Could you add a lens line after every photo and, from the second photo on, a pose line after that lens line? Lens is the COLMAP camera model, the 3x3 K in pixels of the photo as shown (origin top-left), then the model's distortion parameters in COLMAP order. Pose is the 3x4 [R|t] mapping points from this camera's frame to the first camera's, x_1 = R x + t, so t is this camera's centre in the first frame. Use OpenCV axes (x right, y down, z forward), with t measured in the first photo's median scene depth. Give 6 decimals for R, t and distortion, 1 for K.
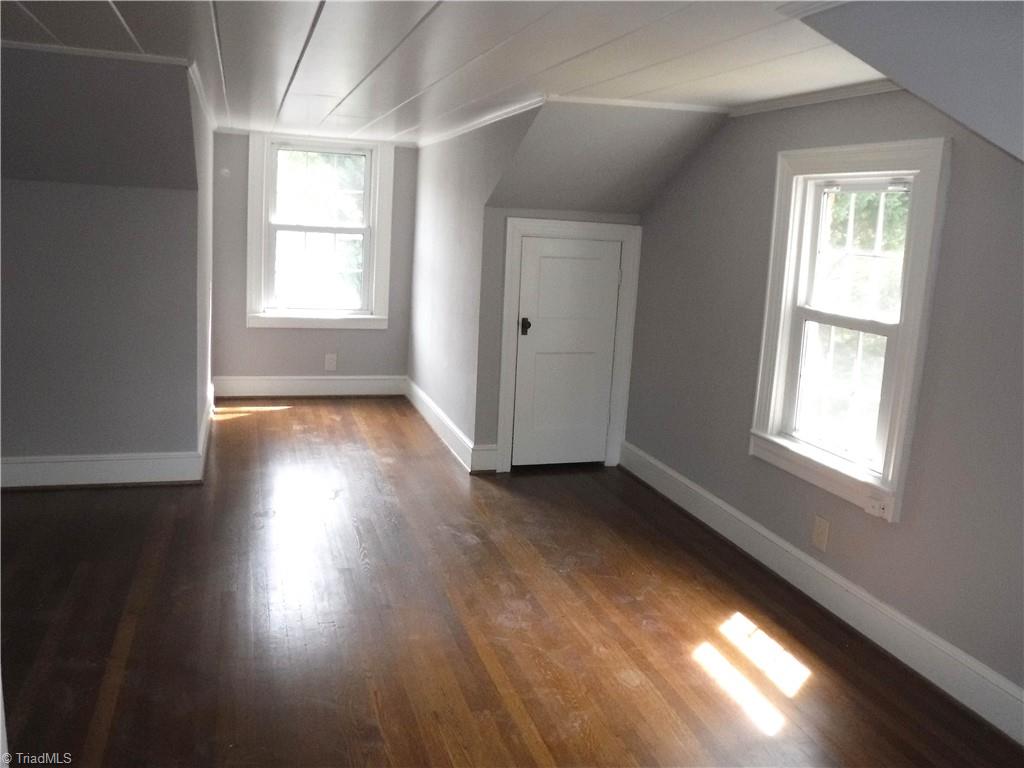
lens RADIAL K [[840.8, 0, 512.0], [0, 840.8, 384.0], [0, 0, 1]] dist [-0.112610, 0.054728]
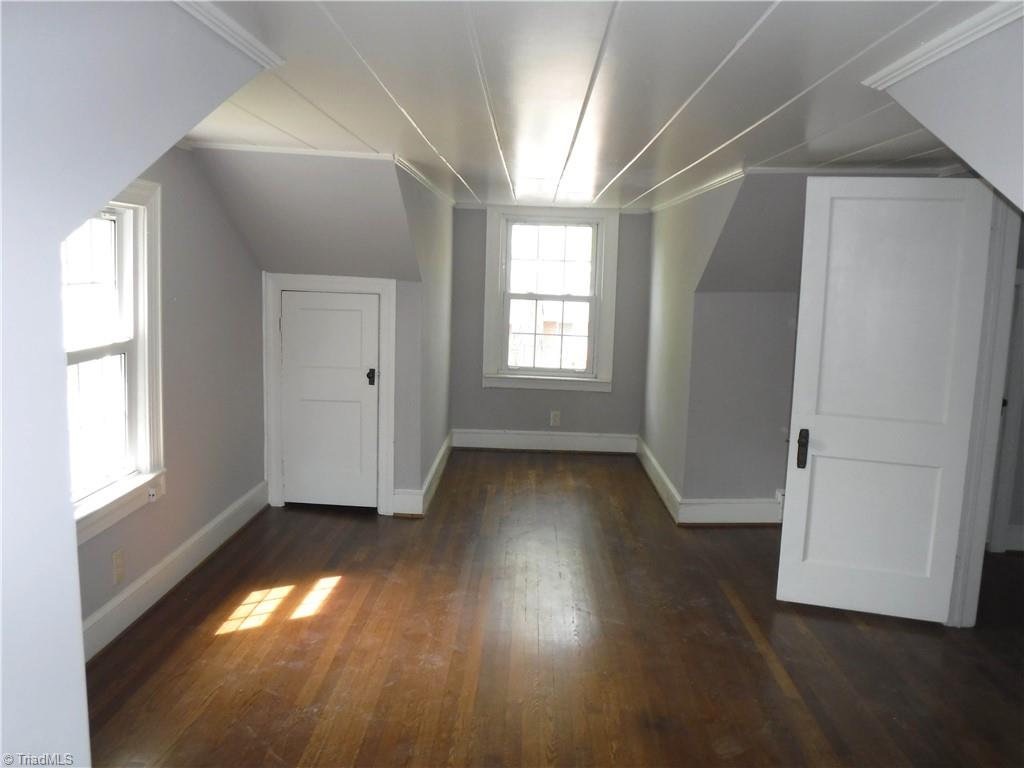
lens RADIAL K [[840.8, 0, 512.0], [0, 840.8, 384.0], [0, 0, 1]] dist [-0.112610, 0.054728]
pose [[-0.942330, -0.136519, 0.305577, -0.346920], [-0.030957, 0.944664, 0.326575, -0.366989], [-0.333251, 0.298281, -0.894411, 1.697780]]
